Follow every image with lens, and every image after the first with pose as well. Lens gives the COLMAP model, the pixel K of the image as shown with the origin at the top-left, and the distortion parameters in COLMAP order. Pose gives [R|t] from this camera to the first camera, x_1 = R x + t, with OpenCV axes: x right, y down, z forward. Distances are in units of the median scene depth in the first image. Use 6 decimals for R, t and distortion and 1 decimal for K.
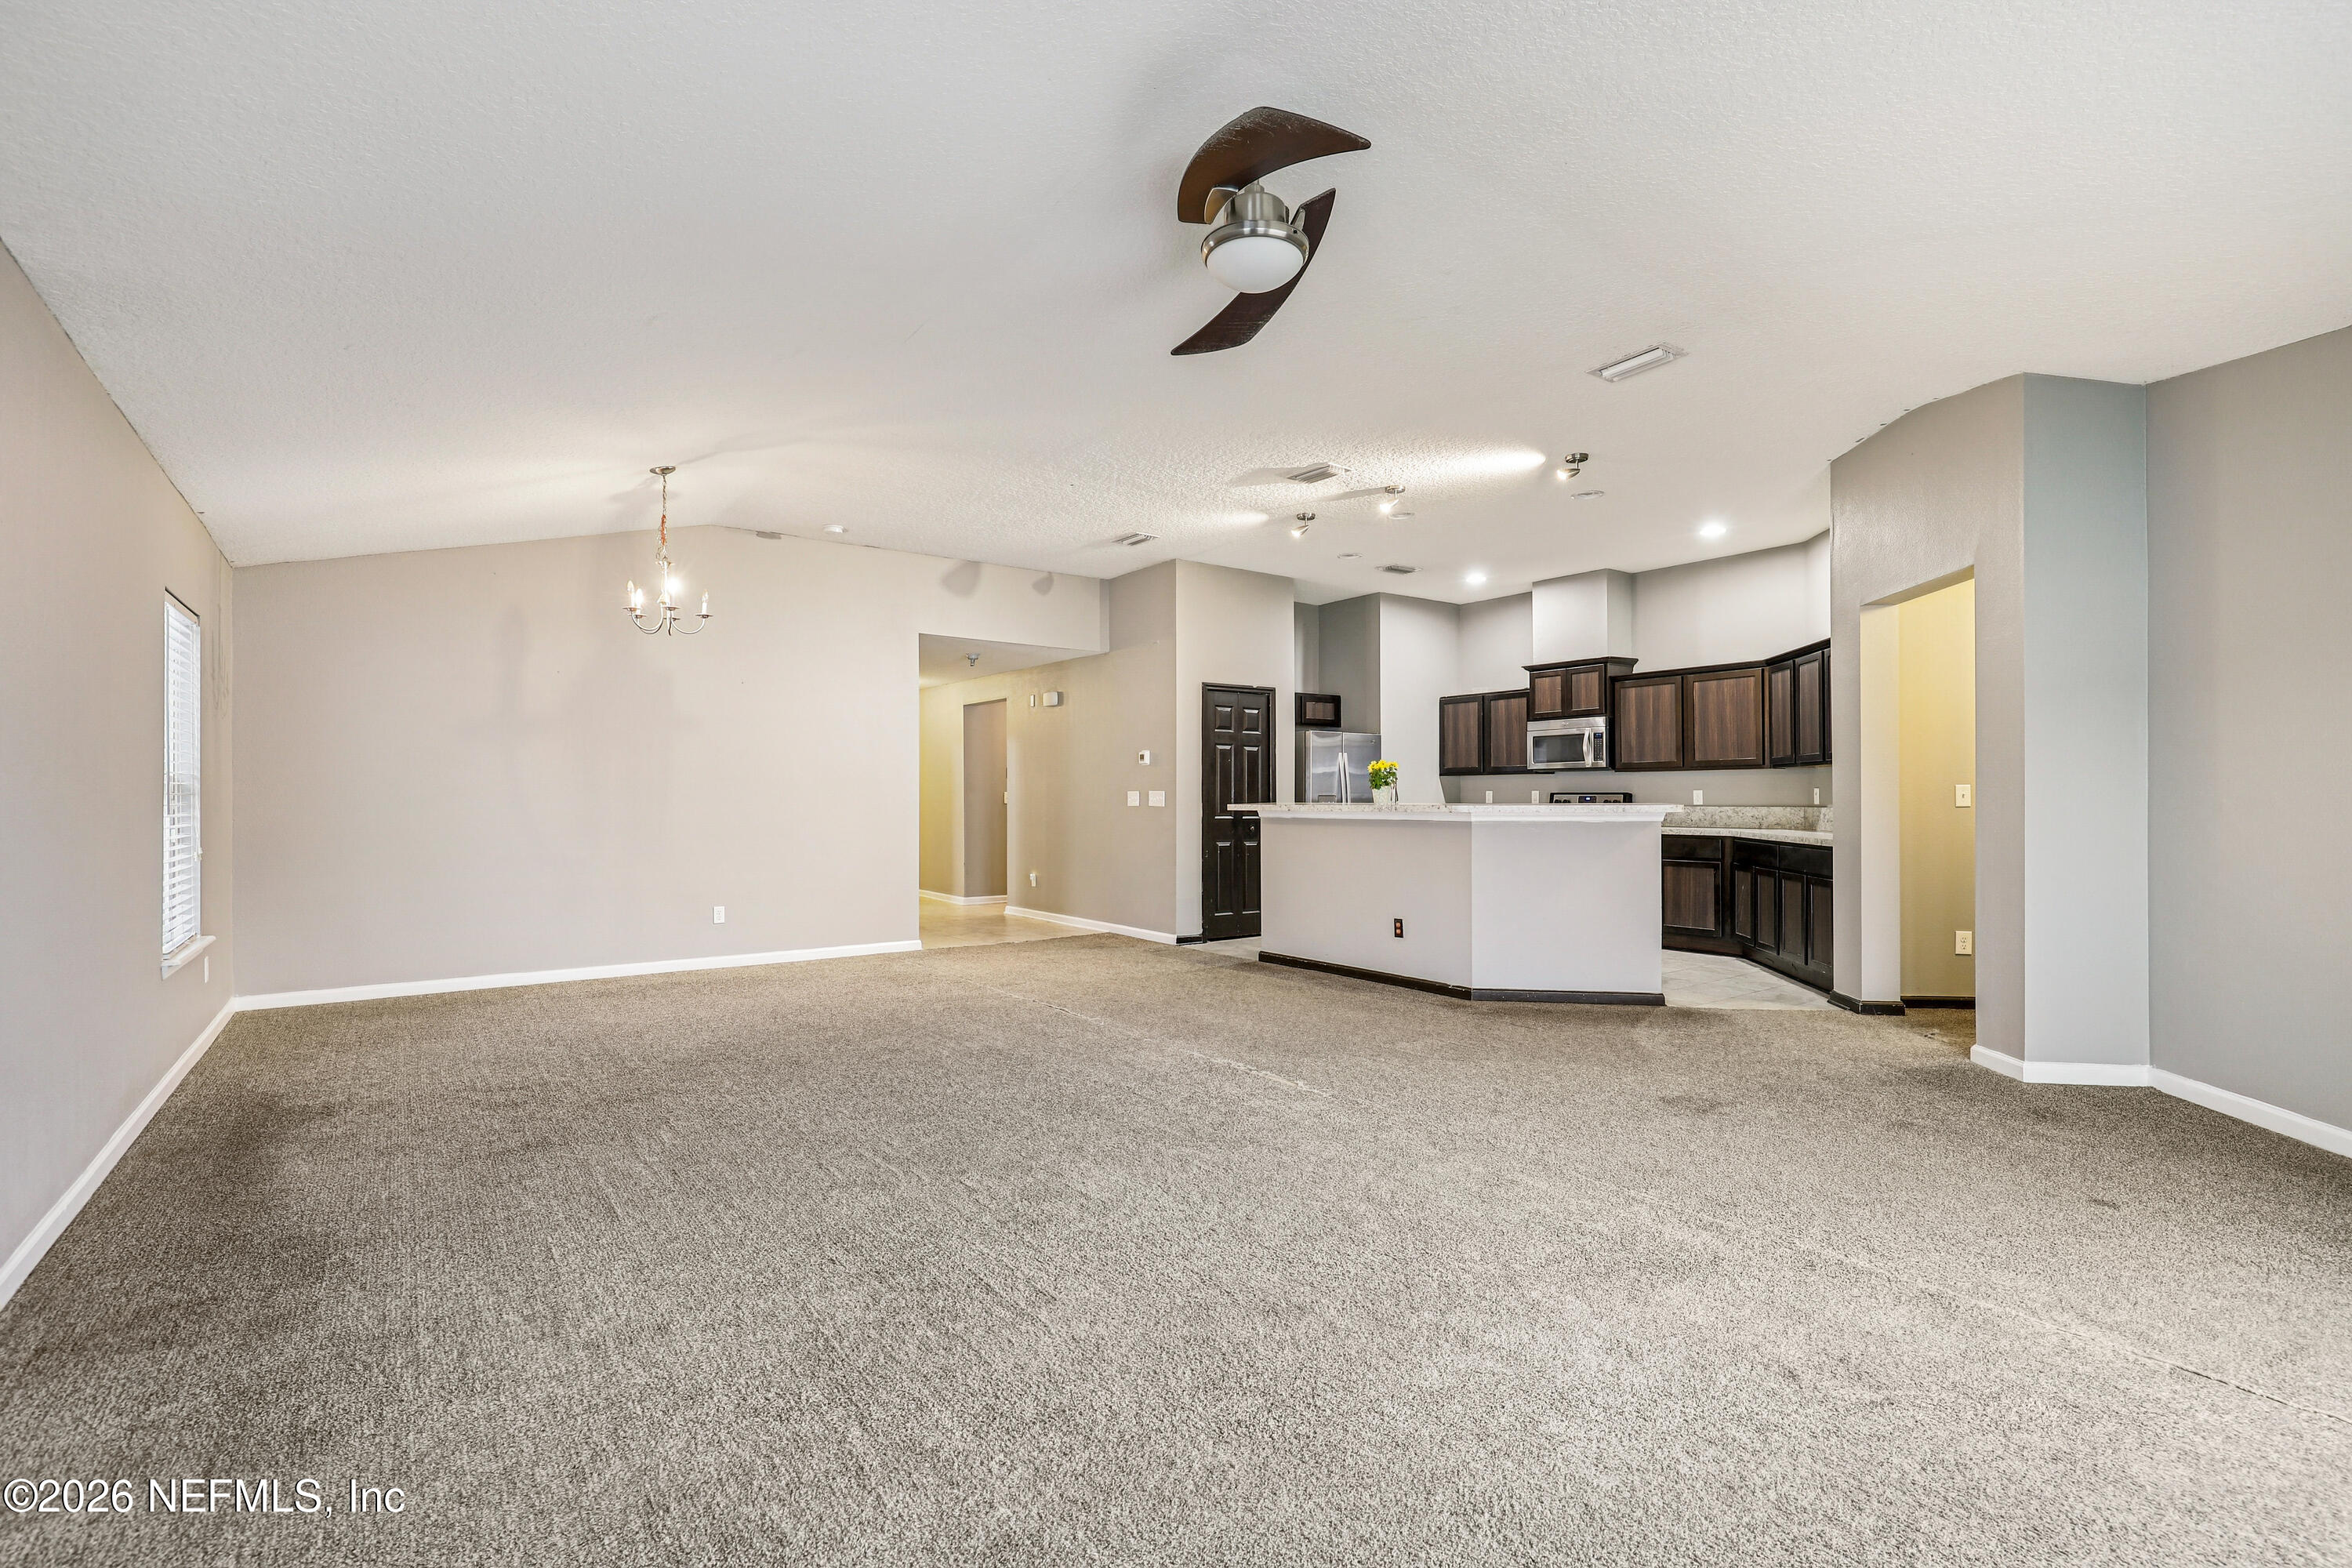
lens RADIAL K [[1070.6, 0, 1176.0], [0, 1070.6, 793.4], [0, 0, 1]] dist [0.001836, -0.000352]
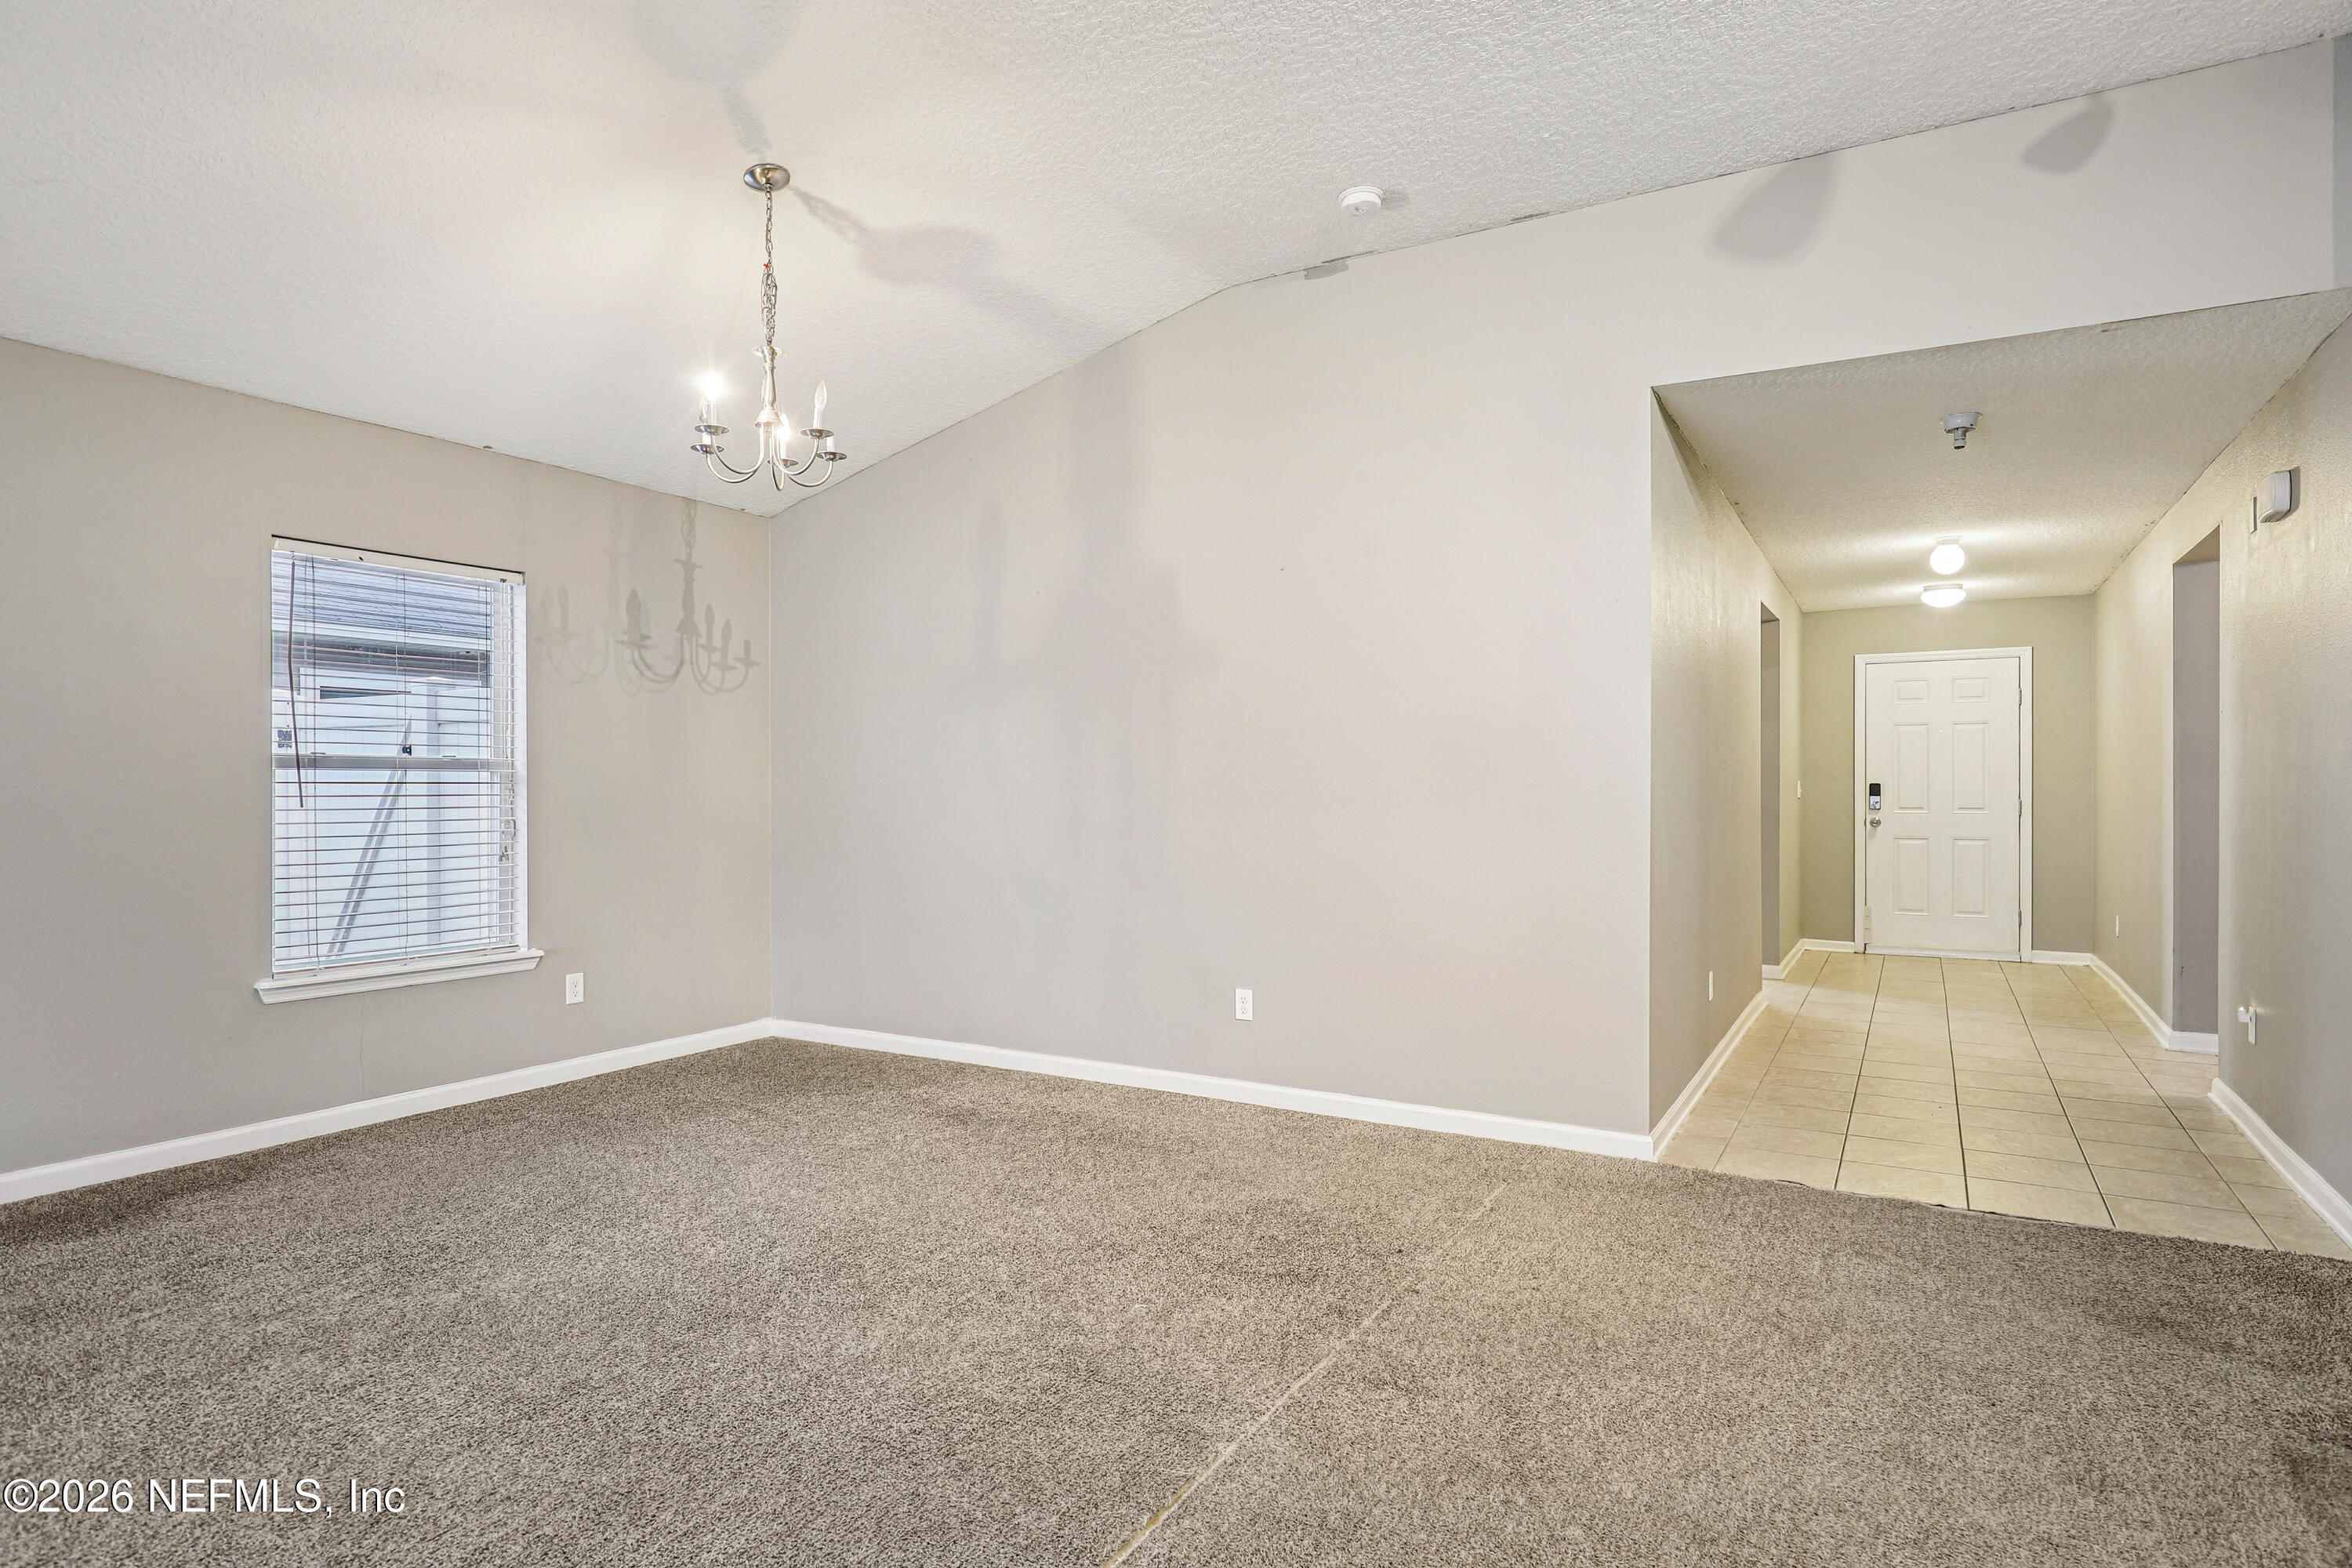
lens RADIAL K [[1282.1, 0, 1176.1], [0, 1282.1, 798.2], [0, 0, 1]] dist [0.008730, 0.000882]
pose [[0.409086, 0.010549, -0.912435, 0.149039], [0.001538, 0.999924, 0.012250, 0.000962], [0.912494, -0.006415, 0.409039, 0.699033]]
